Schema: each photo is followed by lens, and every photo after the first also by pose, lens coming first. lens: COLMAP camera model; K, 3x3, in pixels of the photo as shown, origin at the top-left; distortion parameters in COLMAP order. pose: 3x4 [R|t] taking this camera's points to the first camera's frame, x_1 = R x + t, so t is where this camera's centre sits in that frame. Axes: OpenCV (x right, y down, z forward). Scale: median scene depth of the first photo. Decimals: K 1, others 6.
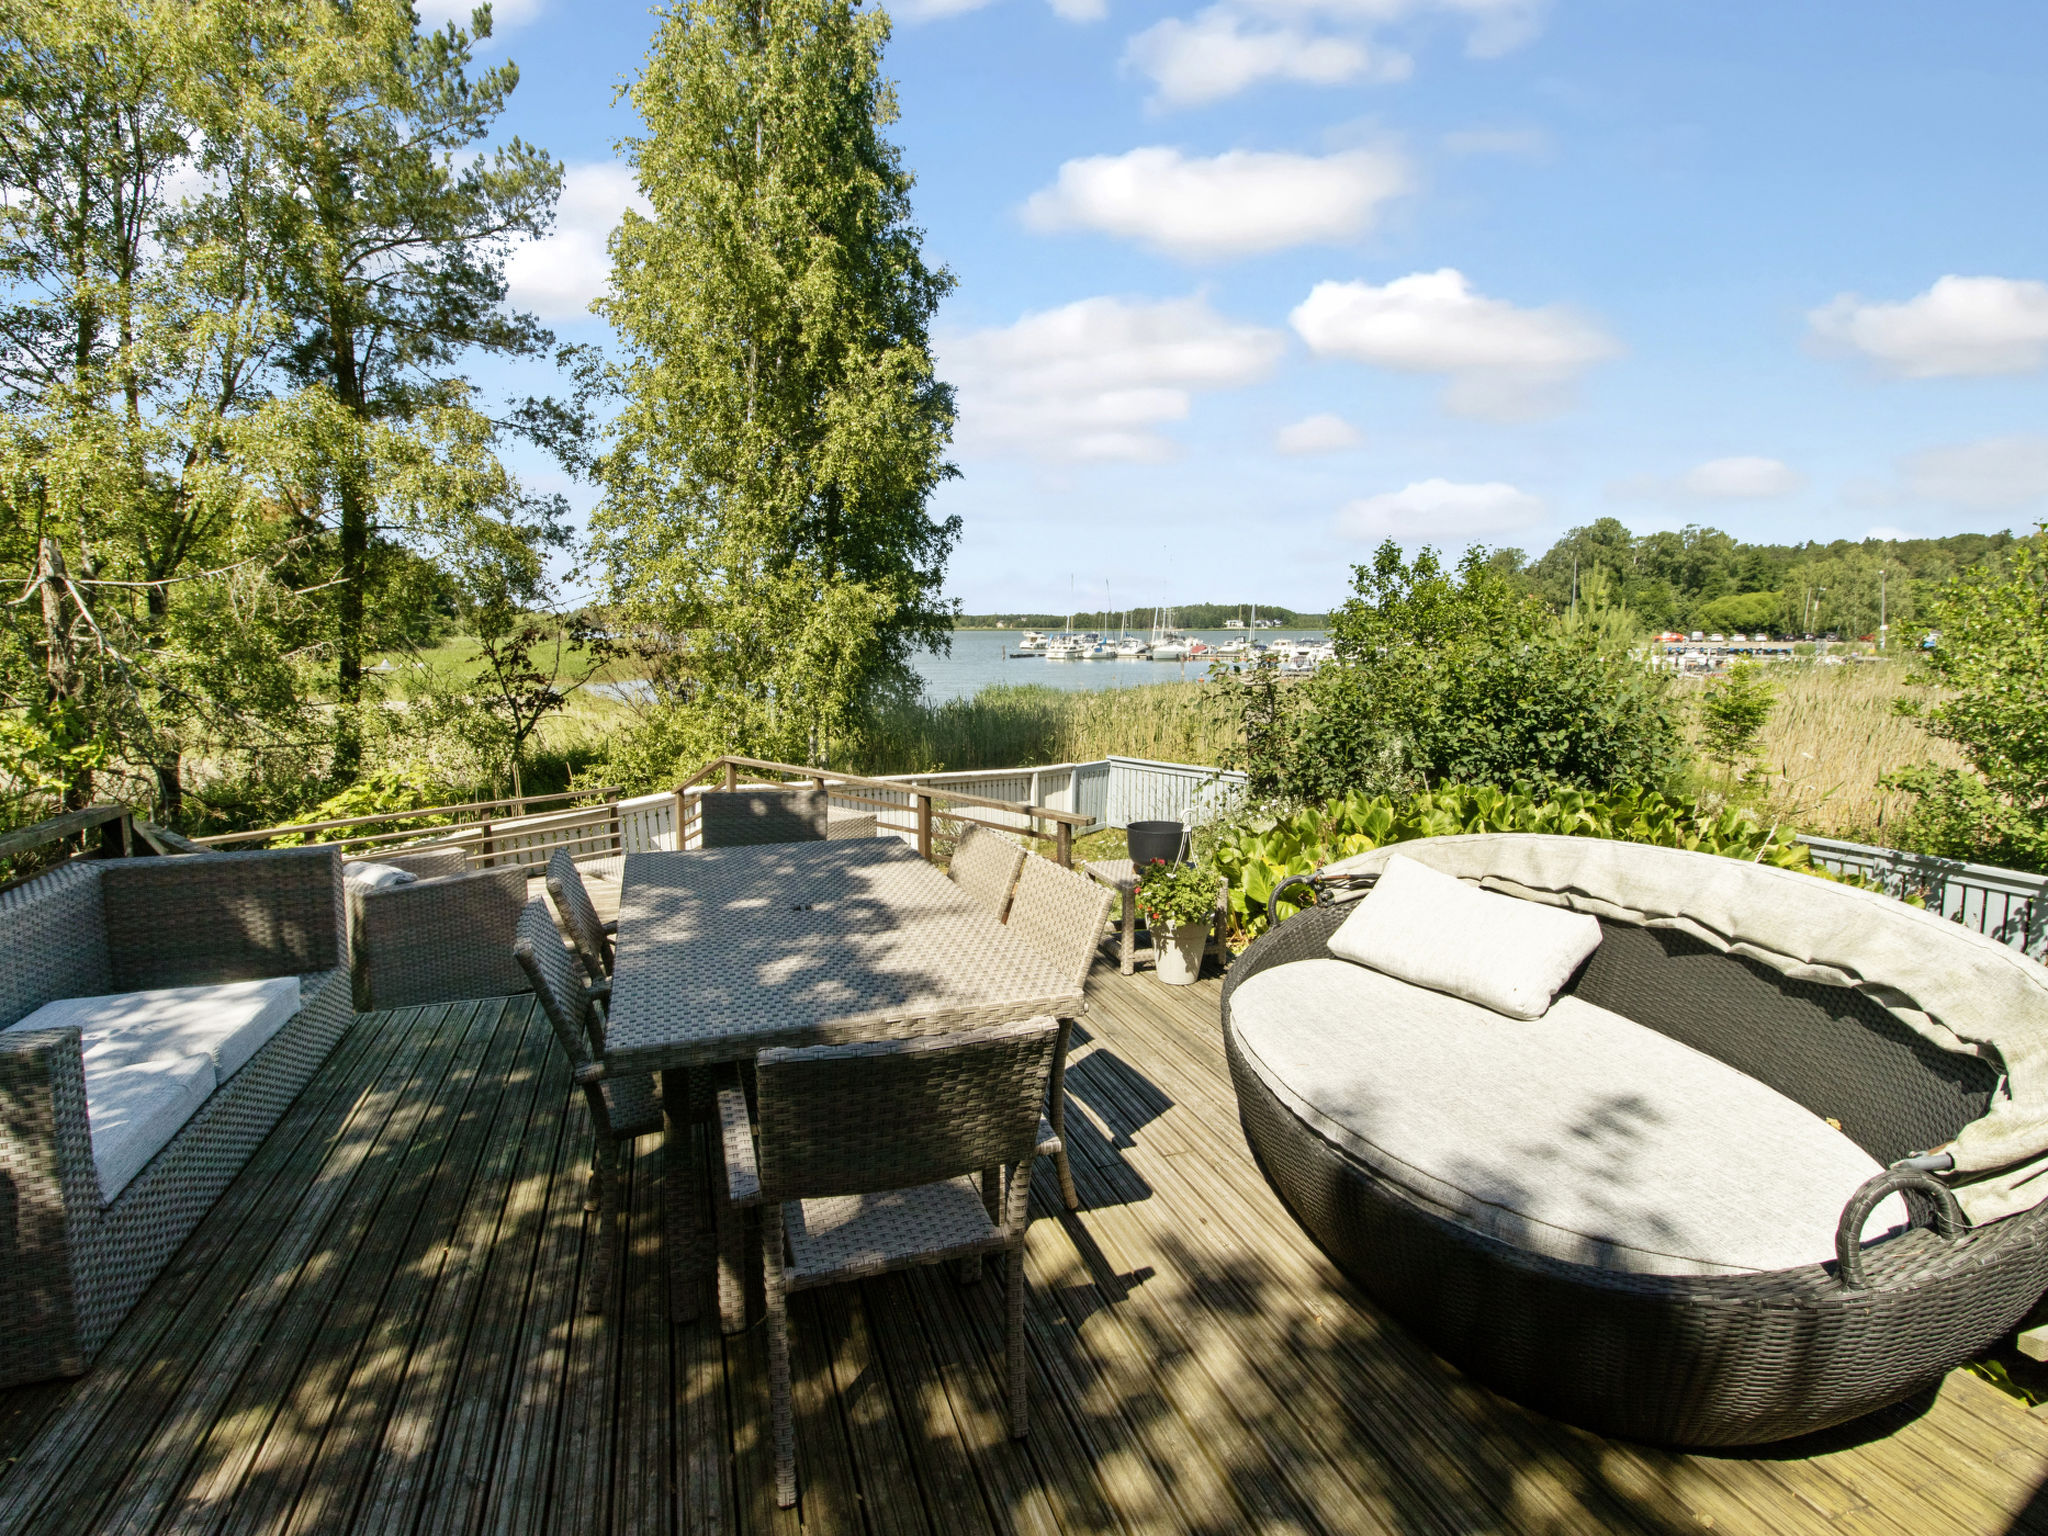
lens RADIAL K [[1108.8, 0, 1025.8], [0, 1108.8, 722.1], [0, 0, 1]] dist [0.000445, -0.000105]
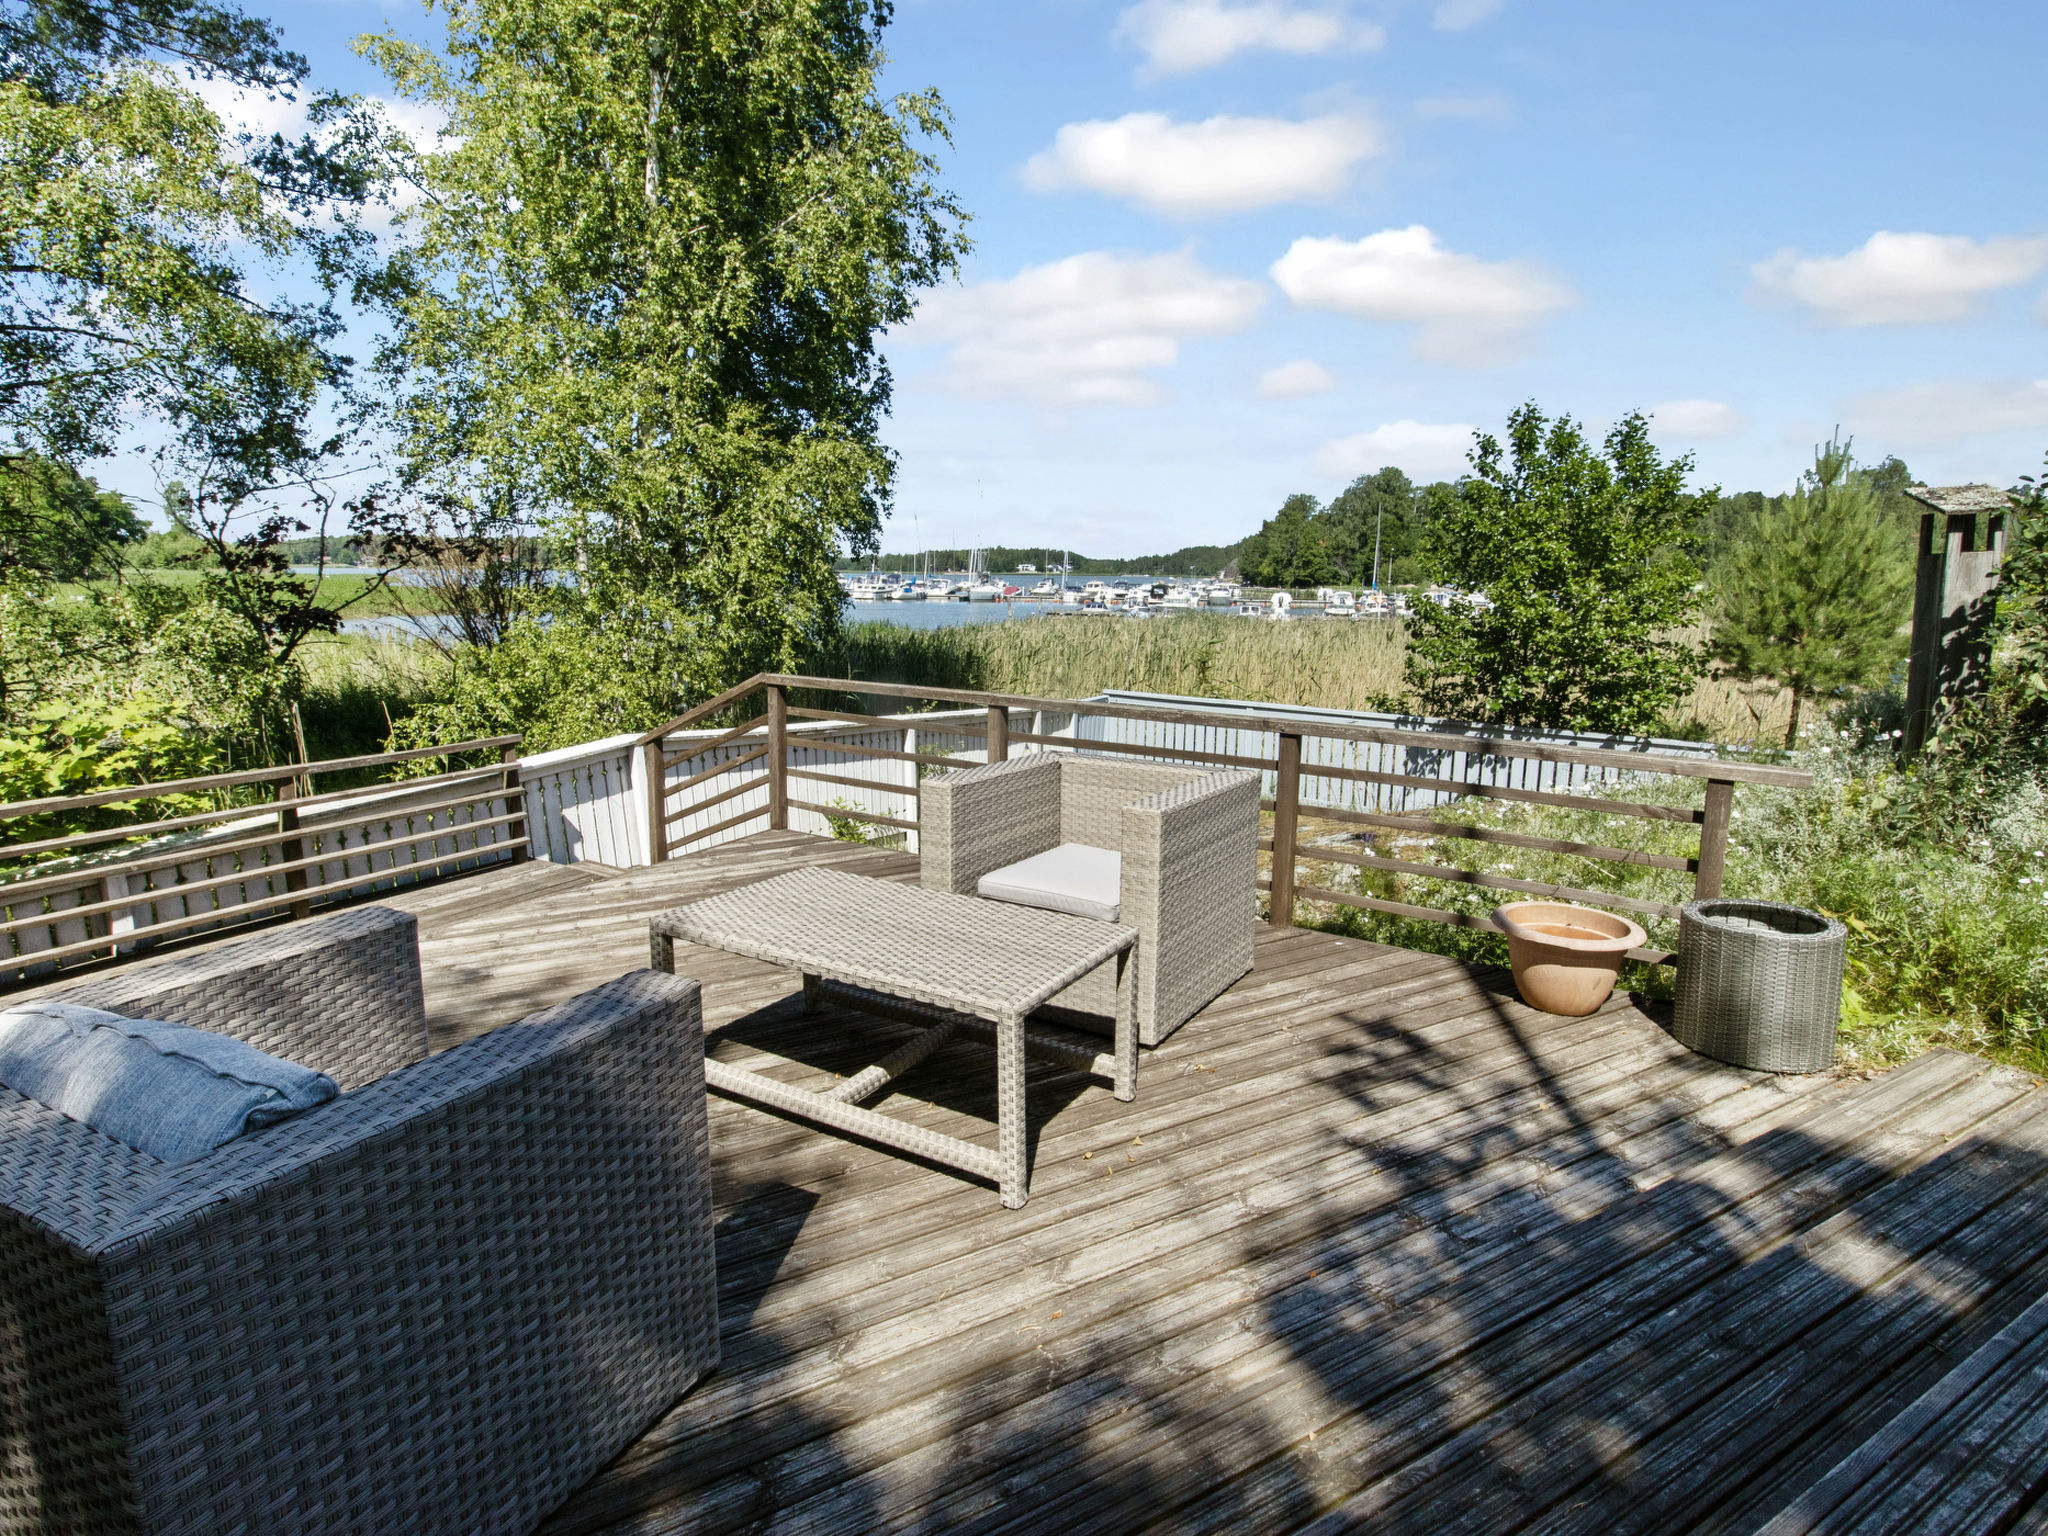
lens RADIAL K [[1108.8, 0, 1025.8], [0, 1108.8, 722.1], [0, 0, 1]] dist [0.000445, -0.000105]
pose [[0.976300, -0.017583, 0.215708, -0.150962], [0.008065, 0.998958, 0.044926, 0.017358], [-0.216273, -0.042122, 0.975424, 0.235586]]
